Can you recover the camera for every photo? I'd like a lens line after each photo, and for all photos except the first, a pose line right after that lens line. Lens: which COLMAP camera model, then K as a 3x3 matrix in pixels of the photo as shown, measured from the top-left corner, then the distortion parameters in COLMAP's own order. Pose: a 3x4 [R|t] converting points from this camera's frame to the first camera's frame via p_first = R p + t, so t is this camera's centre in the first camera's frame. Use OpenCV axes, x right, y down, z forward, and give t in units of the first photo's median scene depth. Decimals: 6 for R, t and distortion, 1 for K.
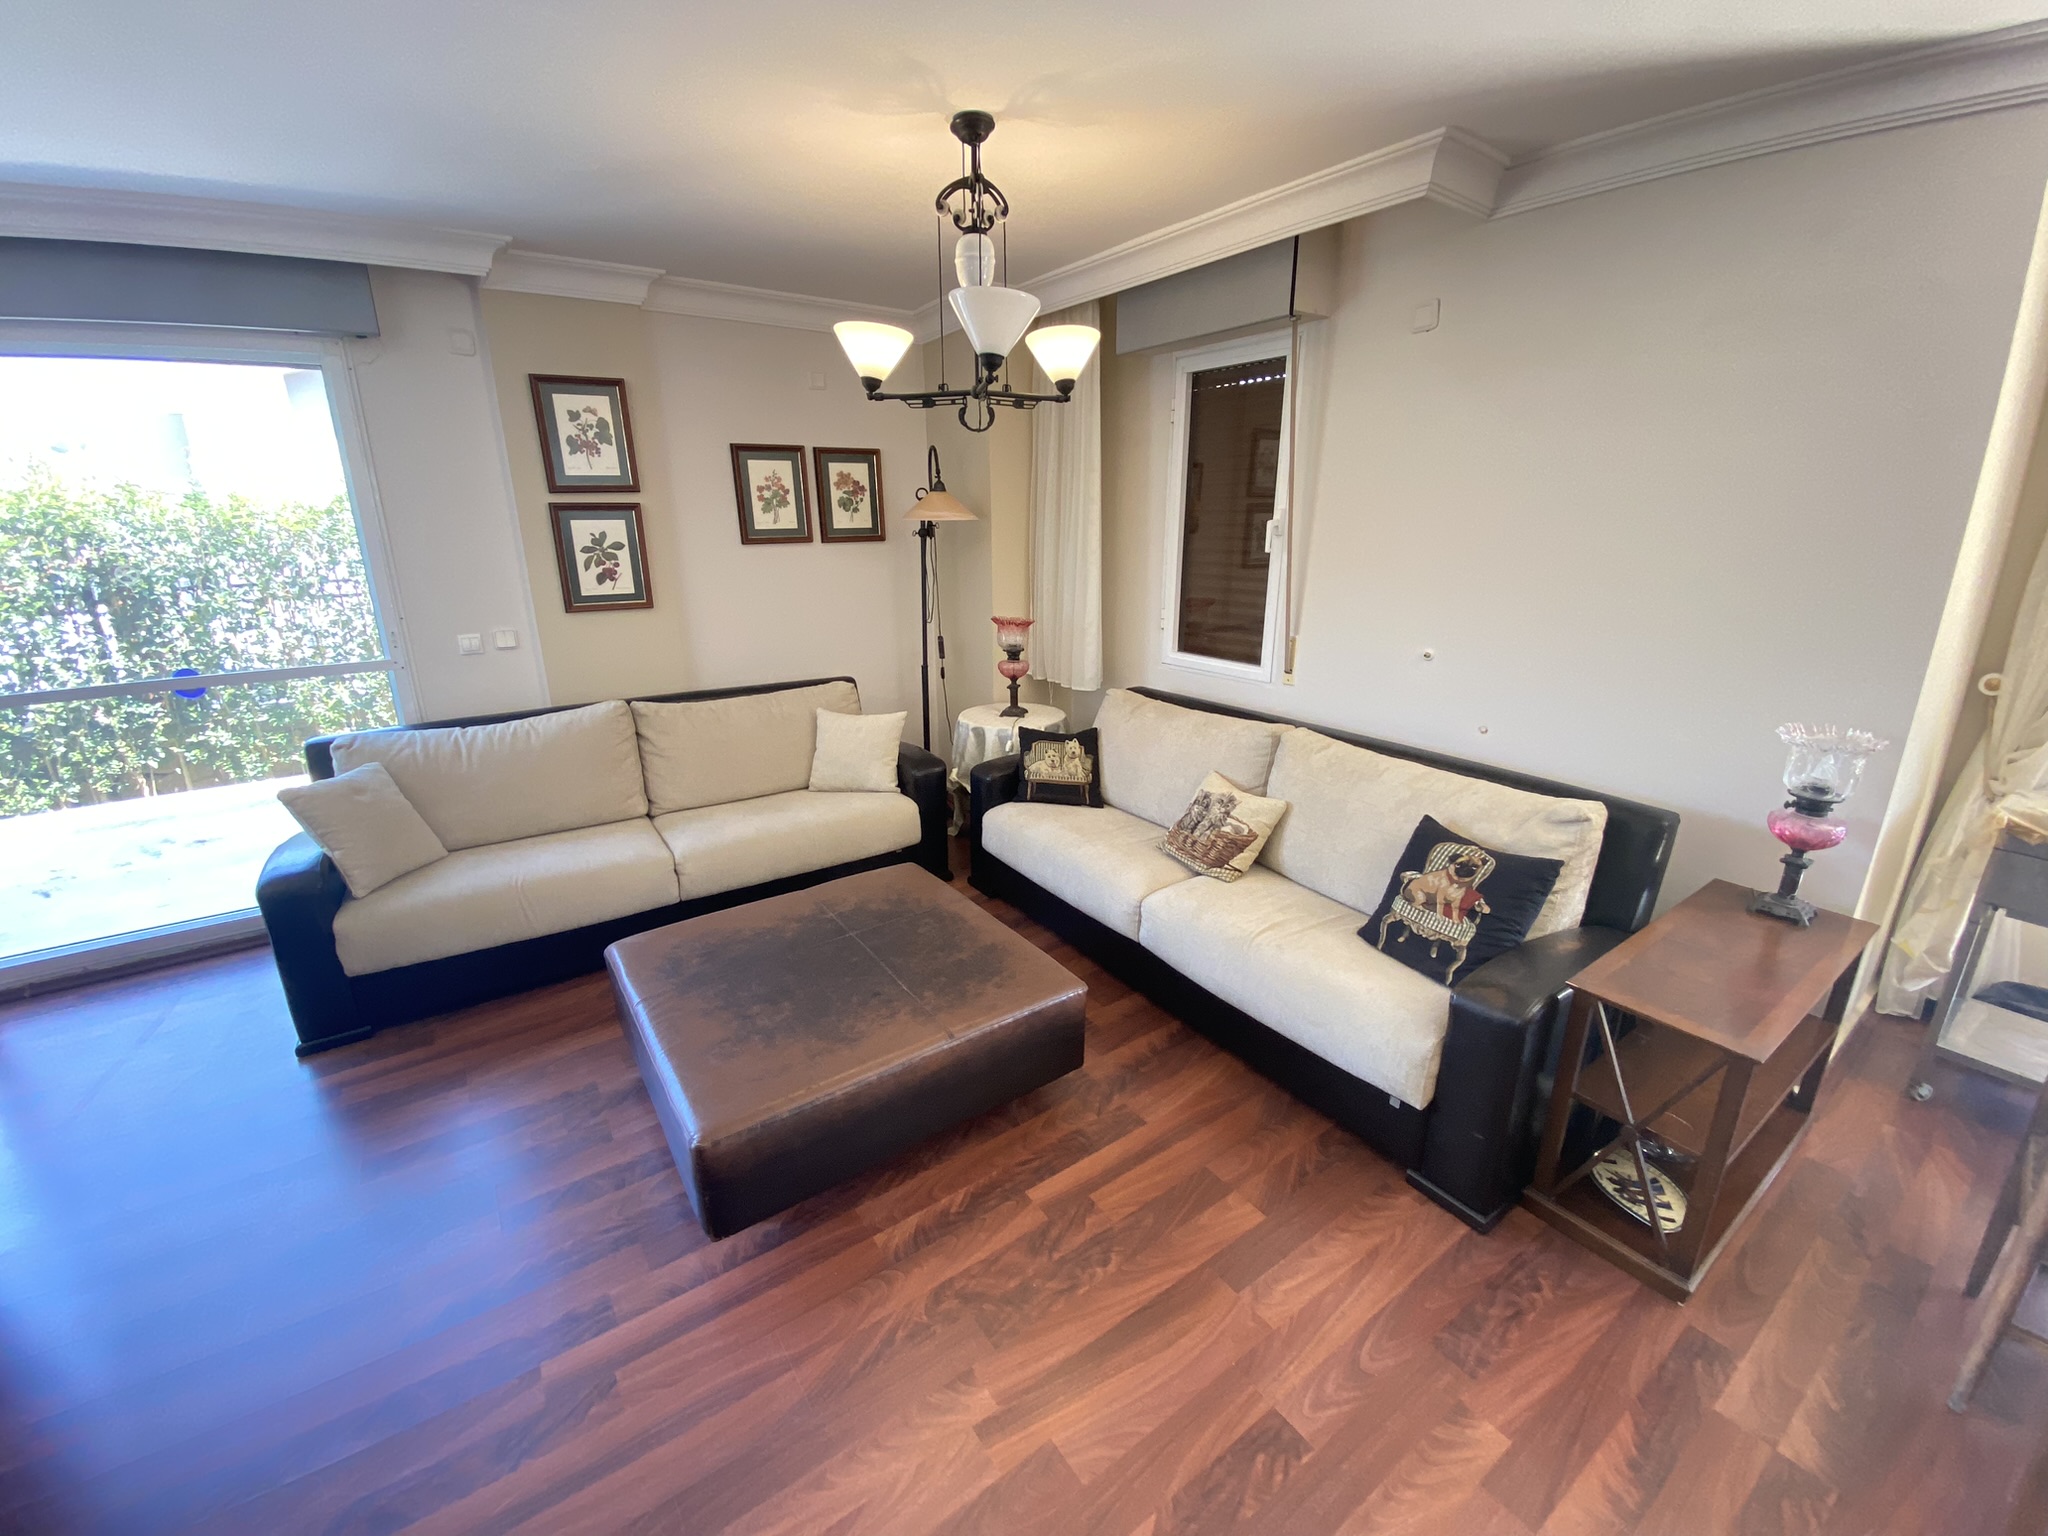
lens RADIAL K [[844.4, 0, 1024.0], [0, 844.4, 768.0], [0, 0, 1]] dist [0.026003, 0.000277]
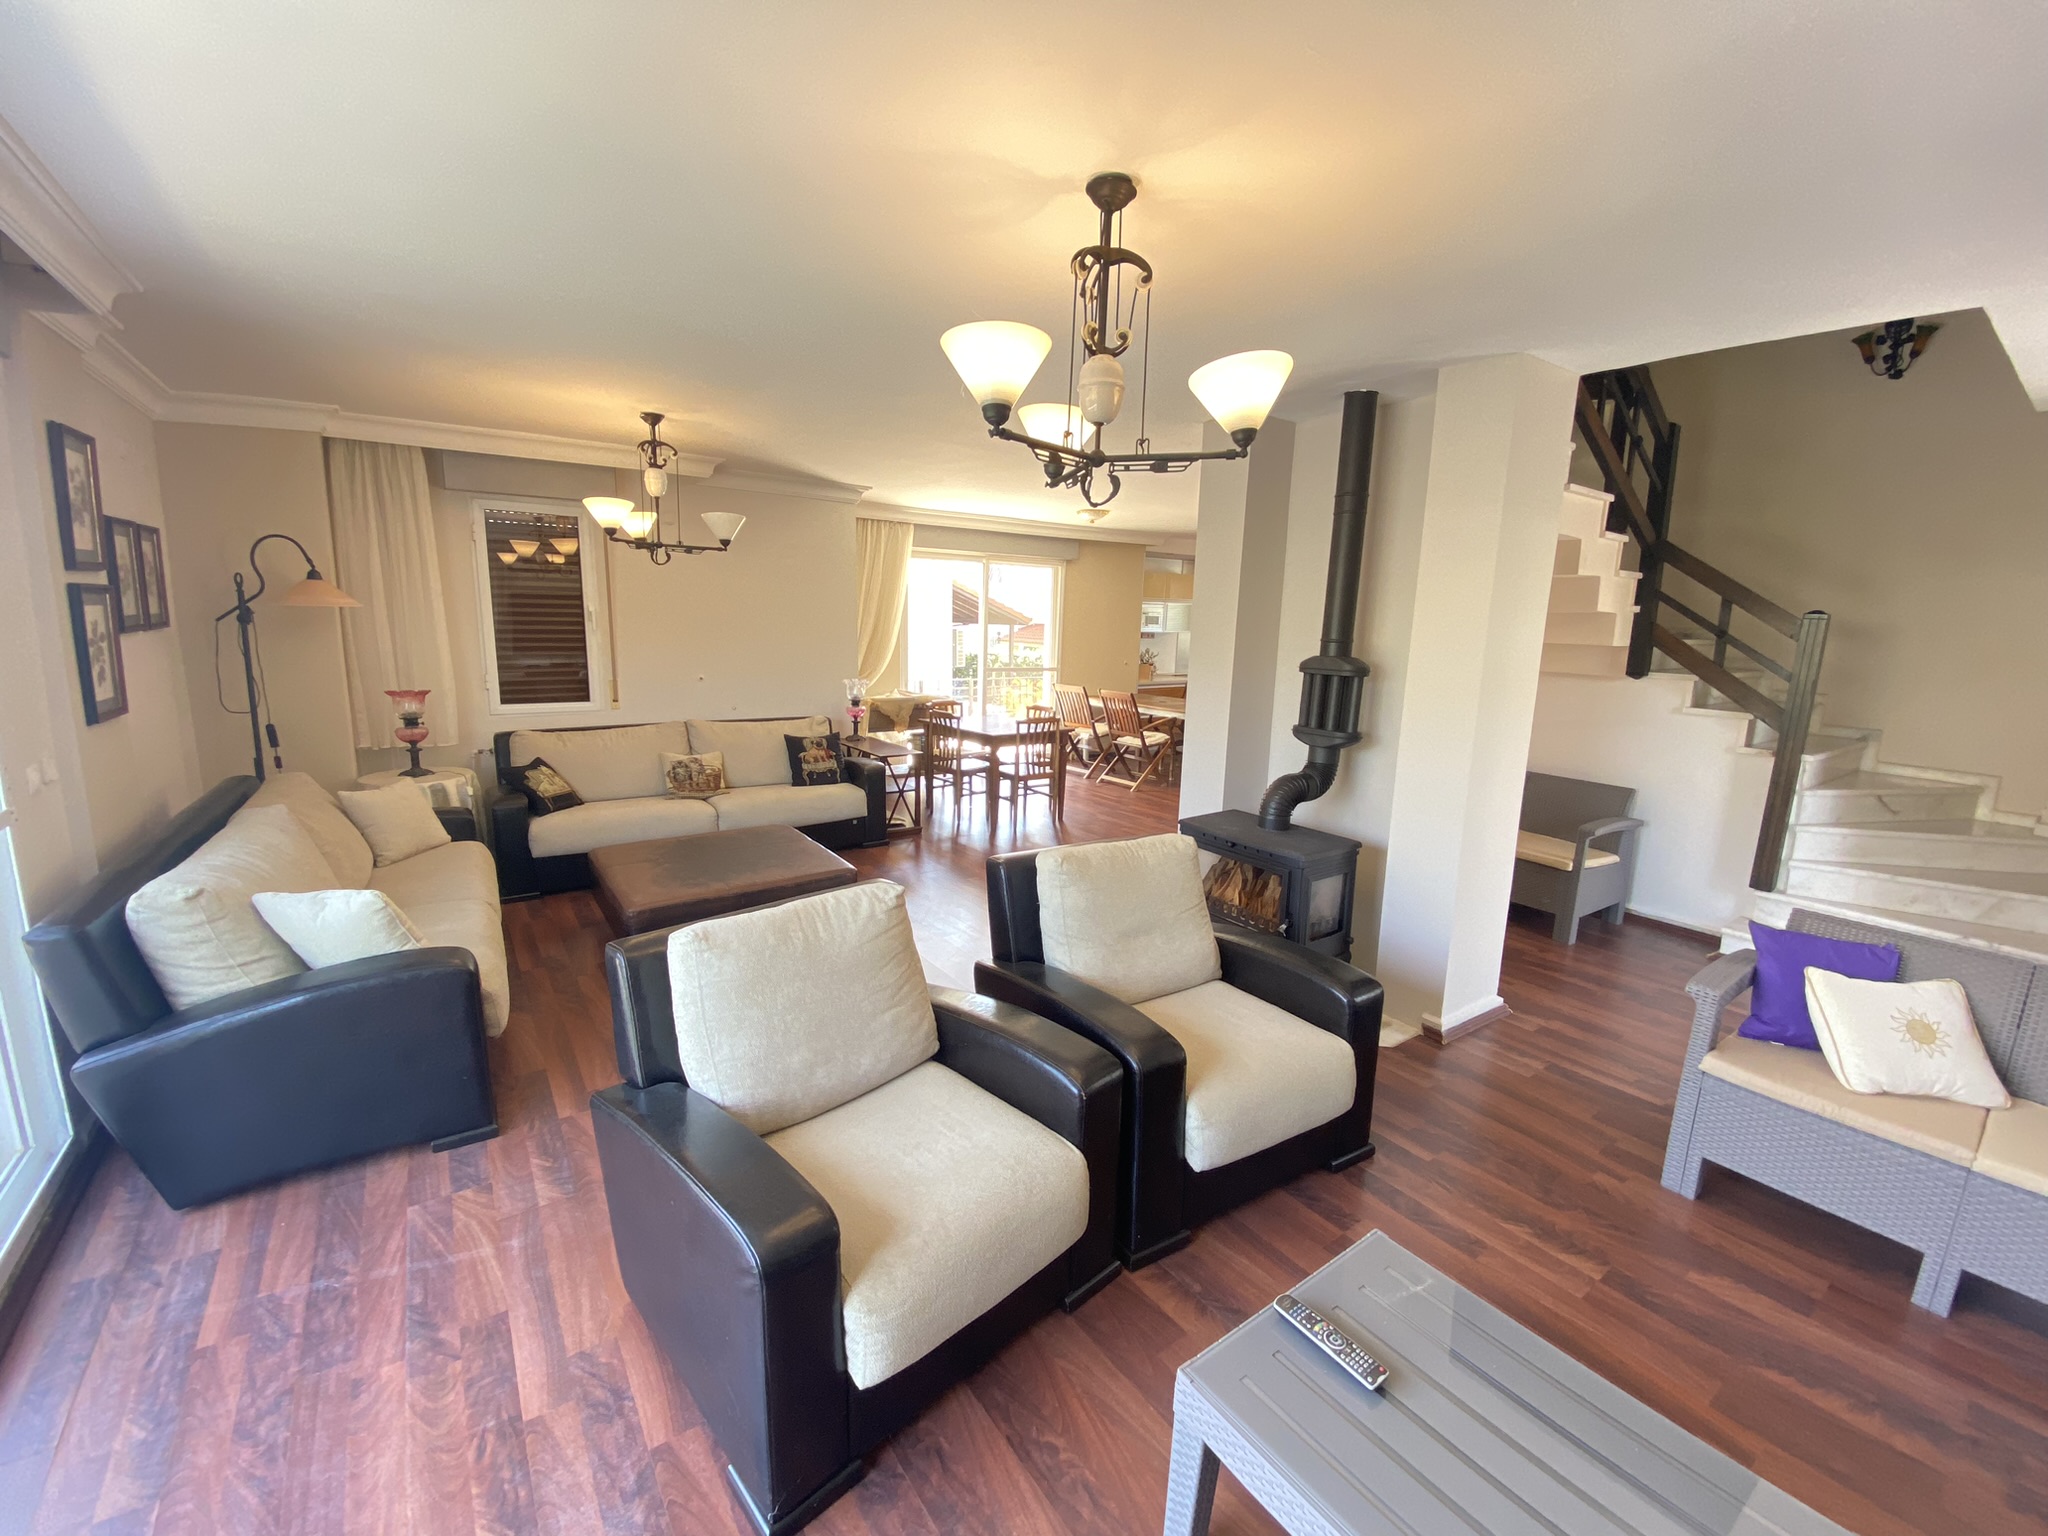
lens RADIAL K [[832.7, 0, 1024.0], [0, 832.7, 768.0], [0, 0, 1]] dist [-0.000177, -0.000075]
pose [[-0.028196, -0.179408, 0.983371, -1.249136], [0.260670, 0.948404, 0.180503, -0.067671], [-0.965016, 0.261425, 0.020025, 0.212926]]
